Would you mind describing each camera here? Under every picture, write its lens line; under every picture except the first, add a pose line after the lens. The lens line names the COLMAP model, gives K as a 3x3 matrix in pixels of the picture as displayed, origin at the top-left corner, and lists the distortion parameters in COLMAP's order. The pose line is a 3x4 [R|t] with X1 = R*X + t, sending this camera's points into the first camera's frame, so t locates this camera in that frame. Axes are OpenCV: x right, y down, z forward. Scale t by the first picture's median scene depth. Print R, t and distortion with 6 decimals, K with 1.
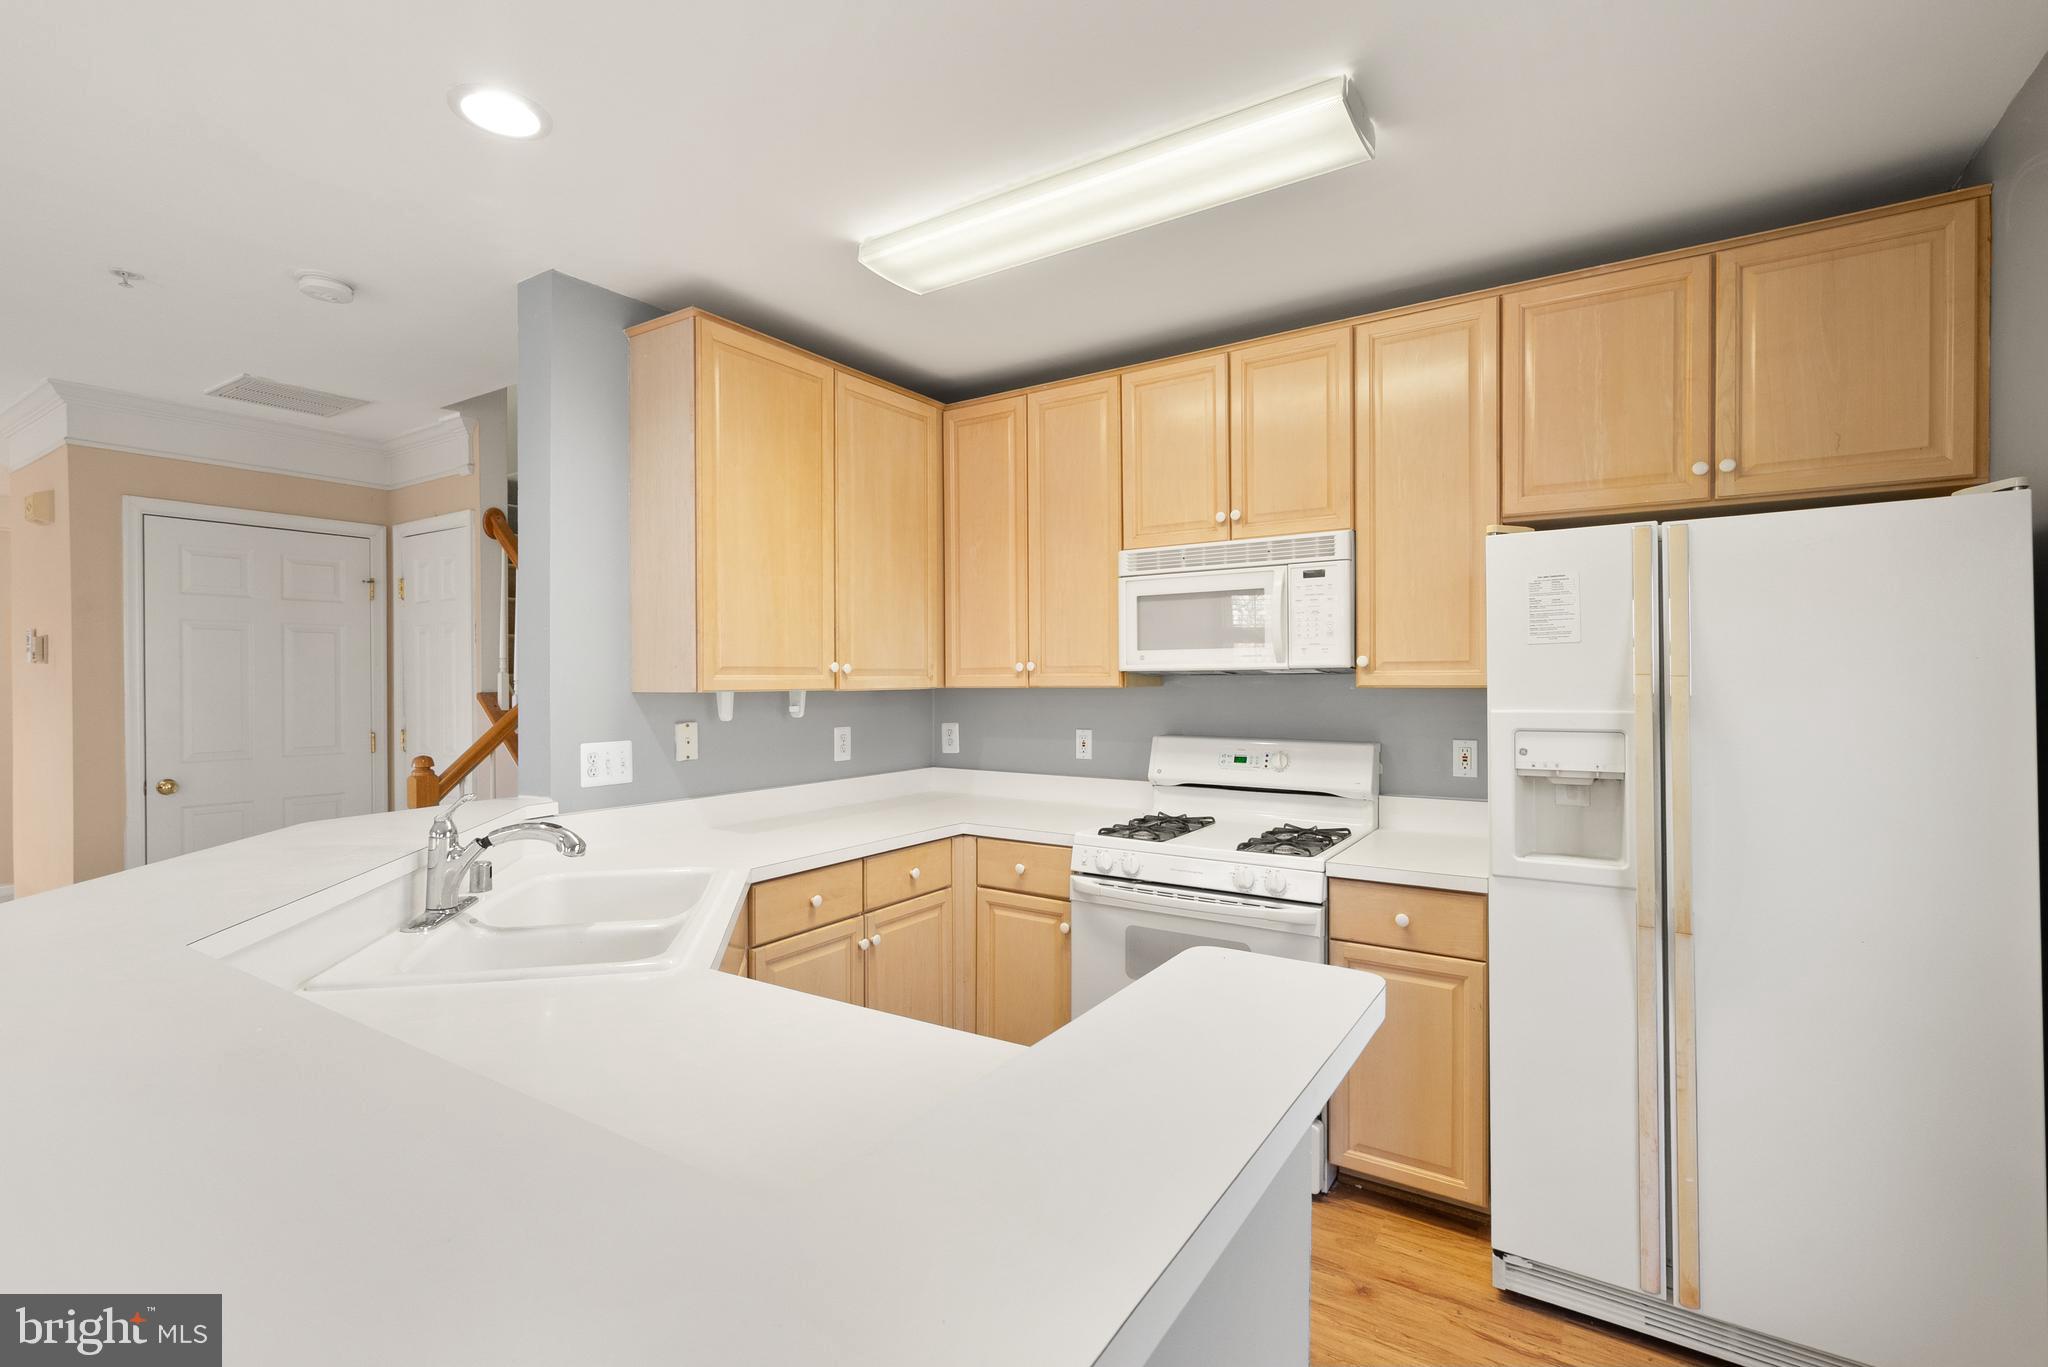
lens RADIAL K [[935.3, 0, 1025.6], [0, 935.3, 688.2], [0, 0, 1]] dist [-0.008188, 0.003632]
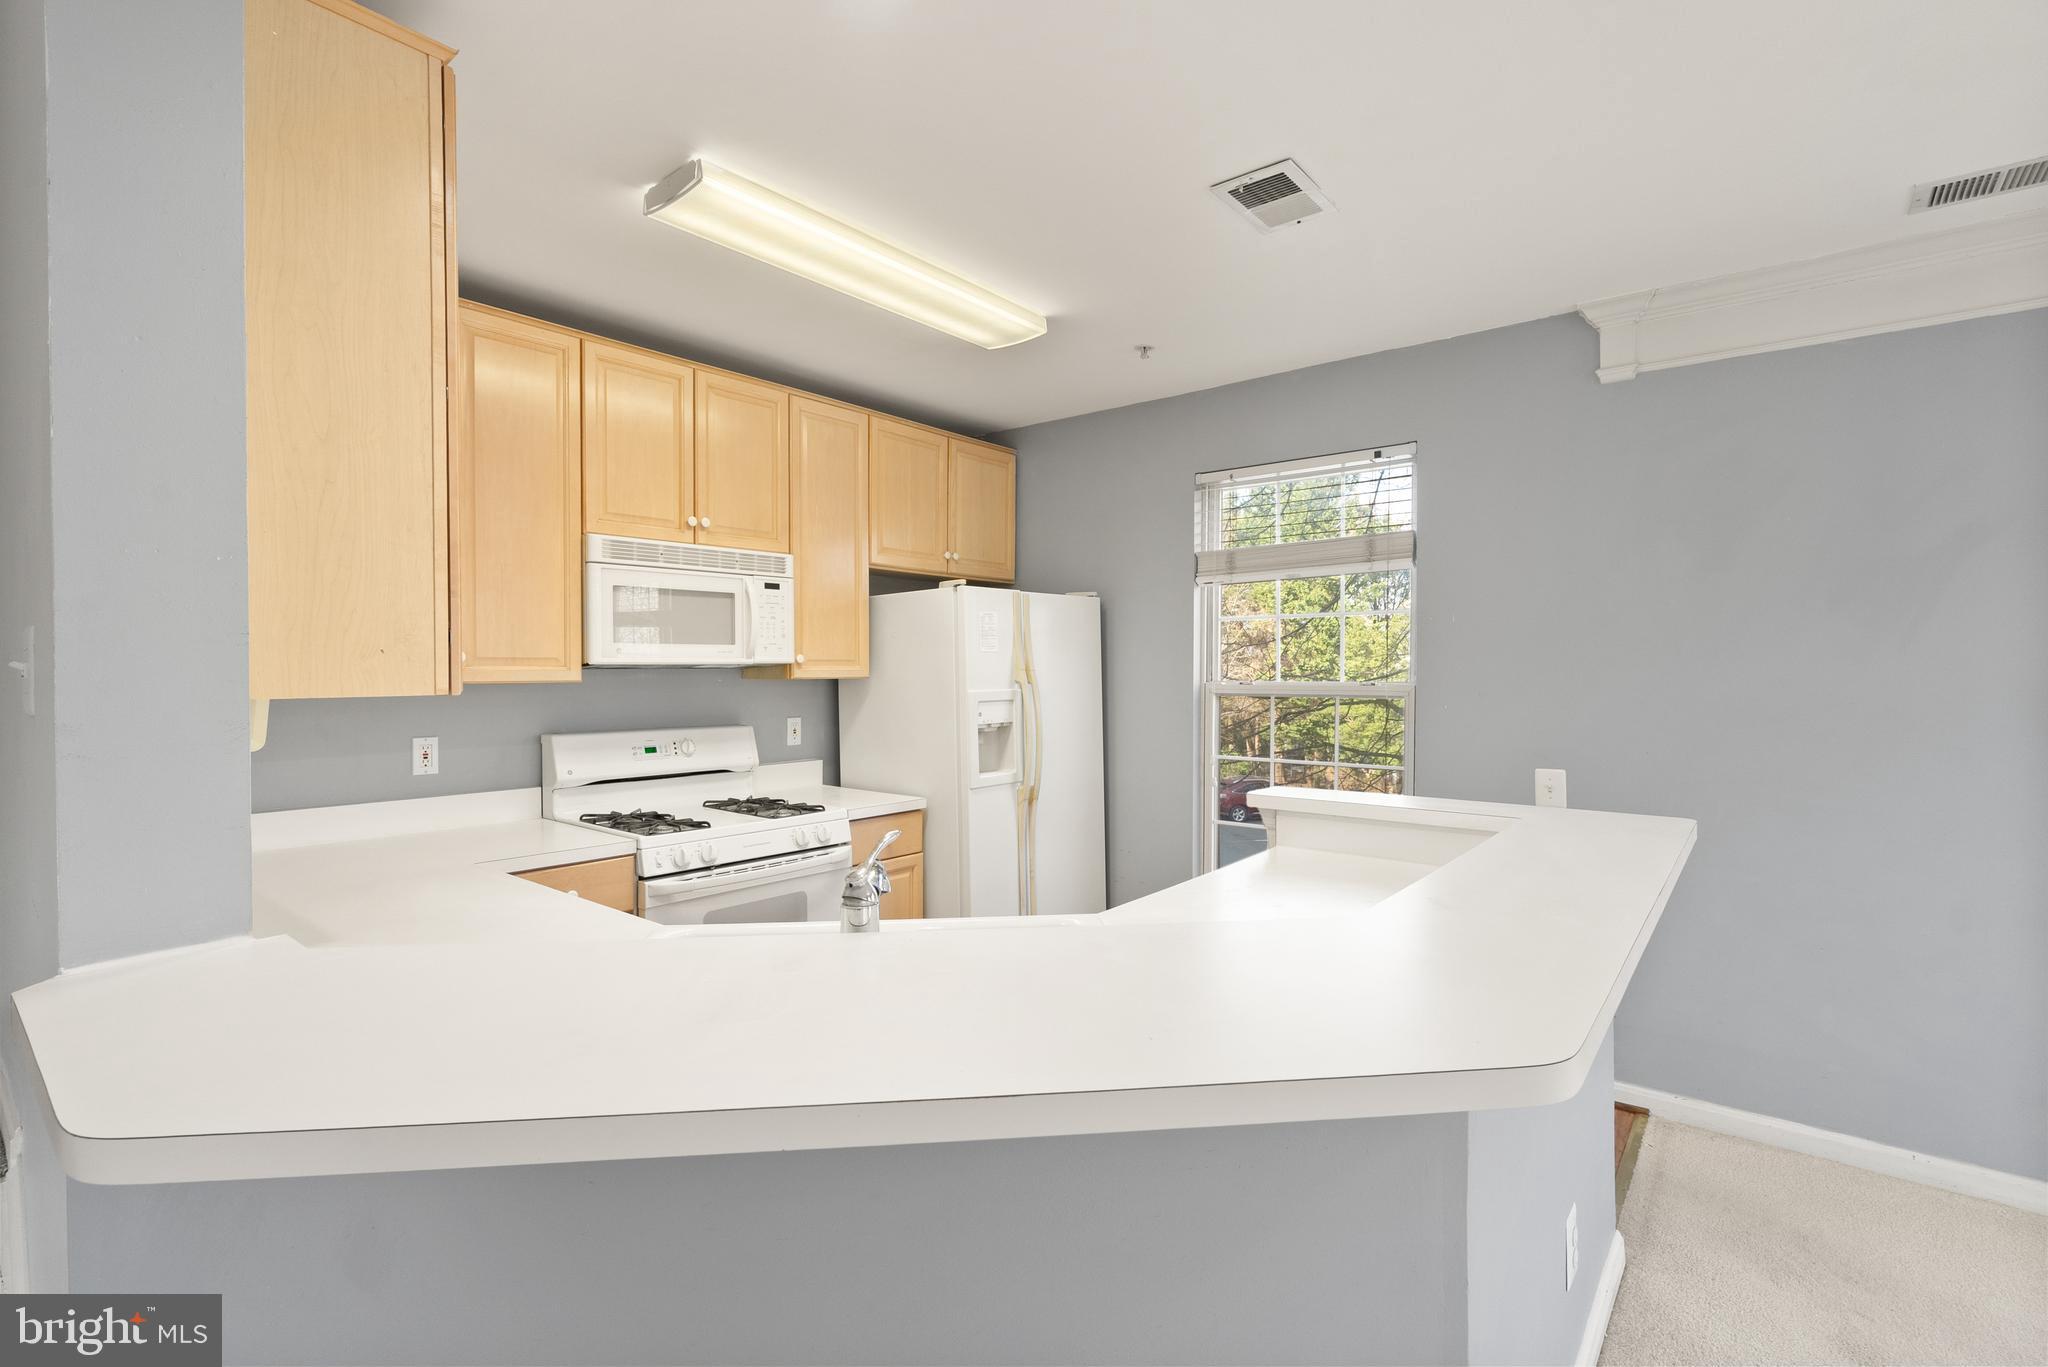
lens RADIAL K [[935.3, 0, 1019.6], [0, 935.3, 682.0], [0, 0, 1]] dist [-0.008188, 0.003632]
pose [[0.110923, -0.010750, 0.993771, -0.851318], [0.011642, 0.999887, 0.009516, -0.005181], [-0.993761, 0.010513, 0.111036, 0.533457]]
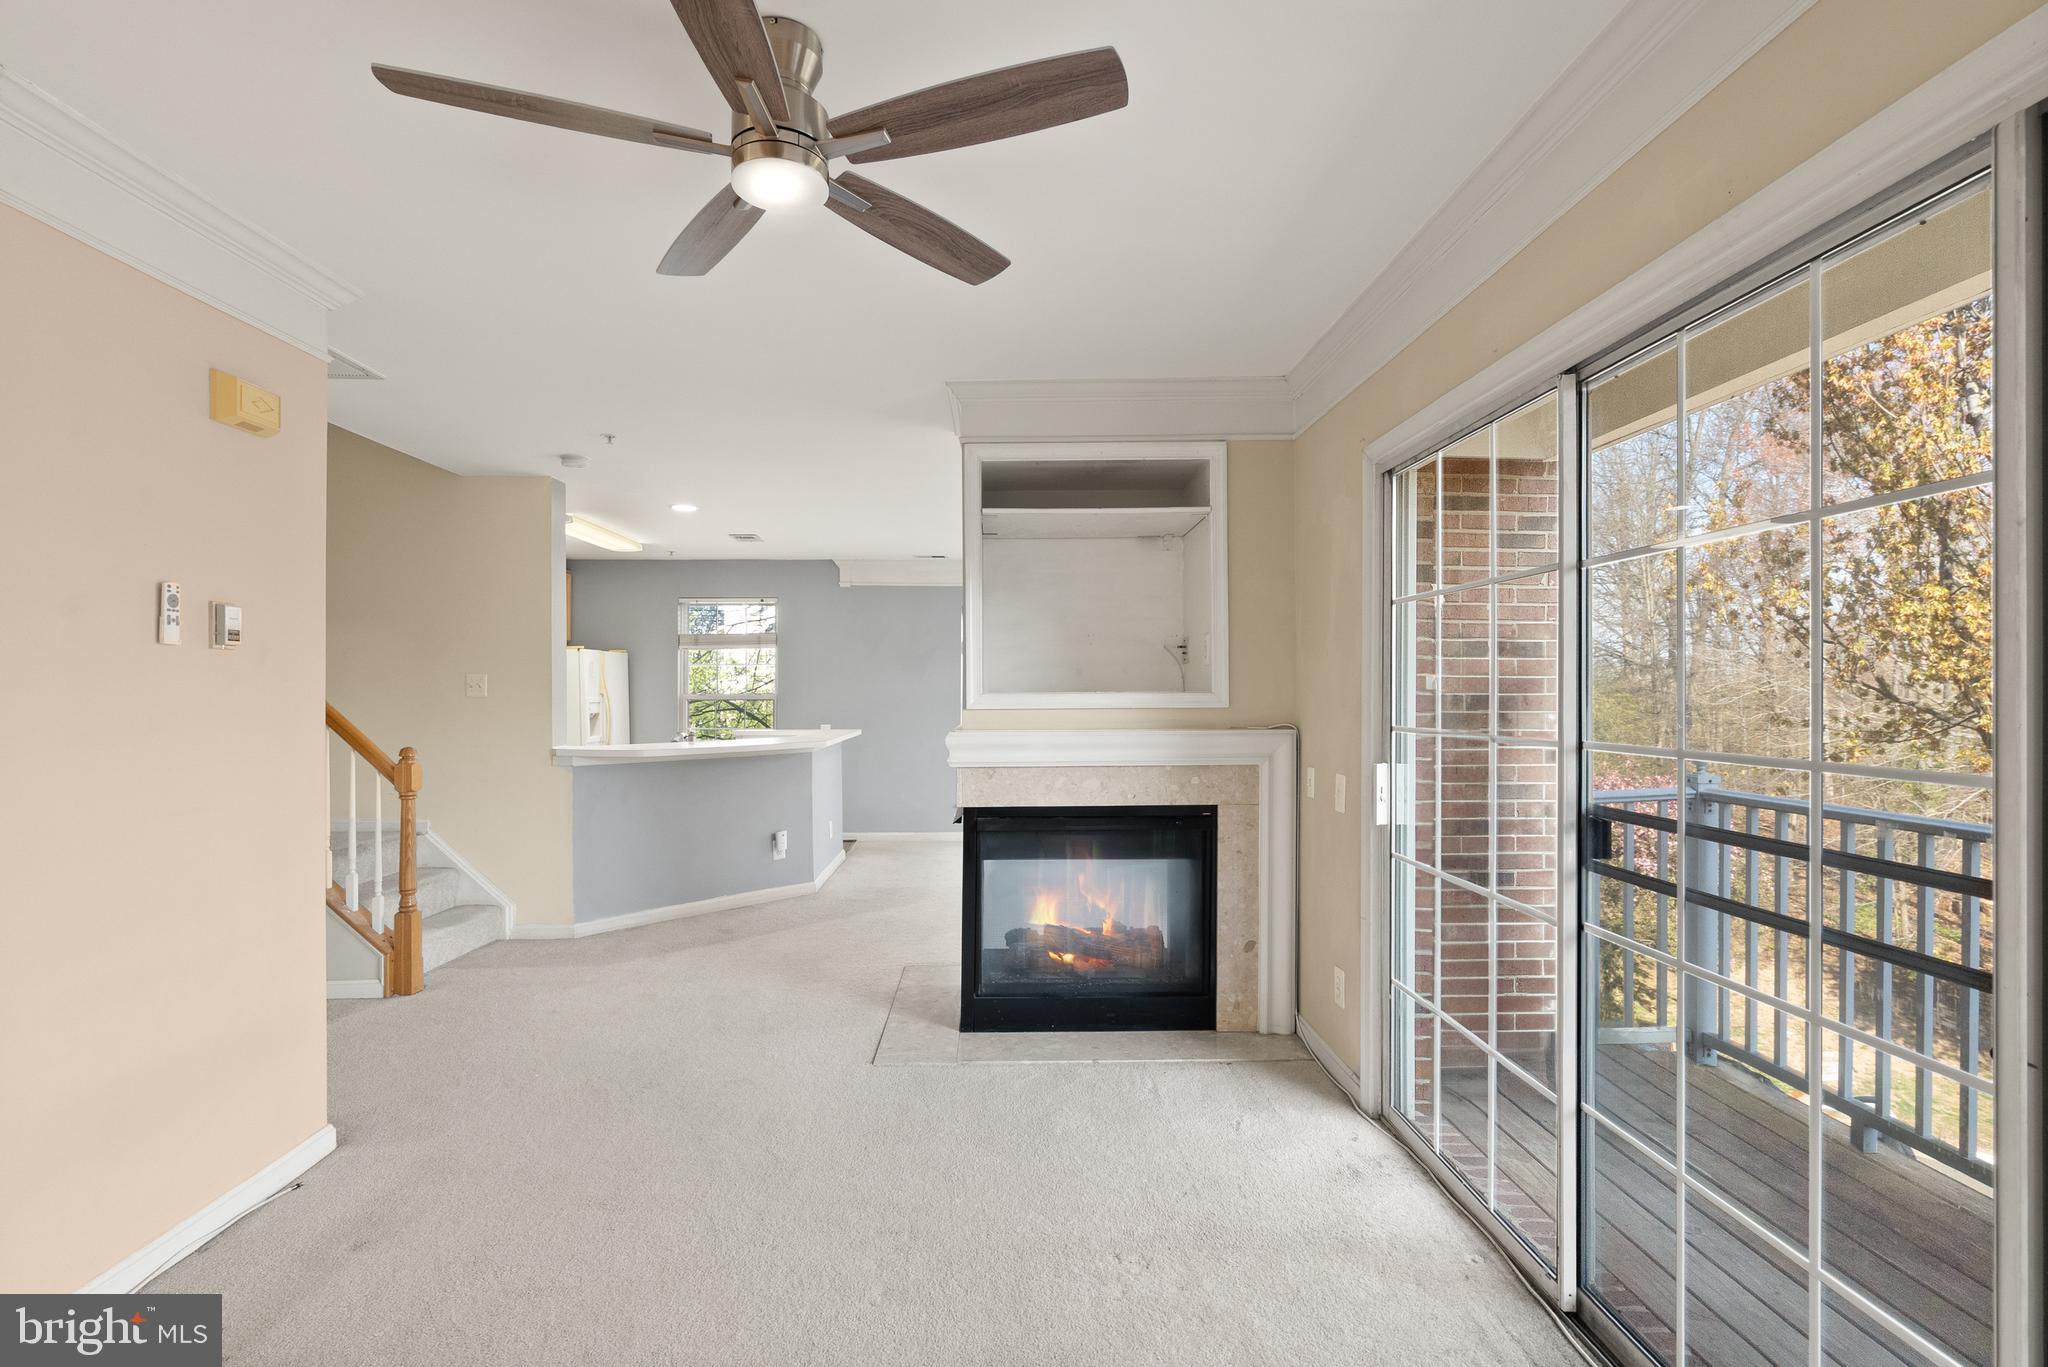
lens RADIAL K [[935.3, 0, 985.7], [0, 935.3, 693.8], [0, 0, 1]] dist [-0.008188, 0.003632]
pose [[-0.547558, 0.002118, 0.836765, -2.500180], [0.014785, 0.999865, 0.007144, 0.003795], [-0.836637, 0.016283, -0.547515, 1.247260]]
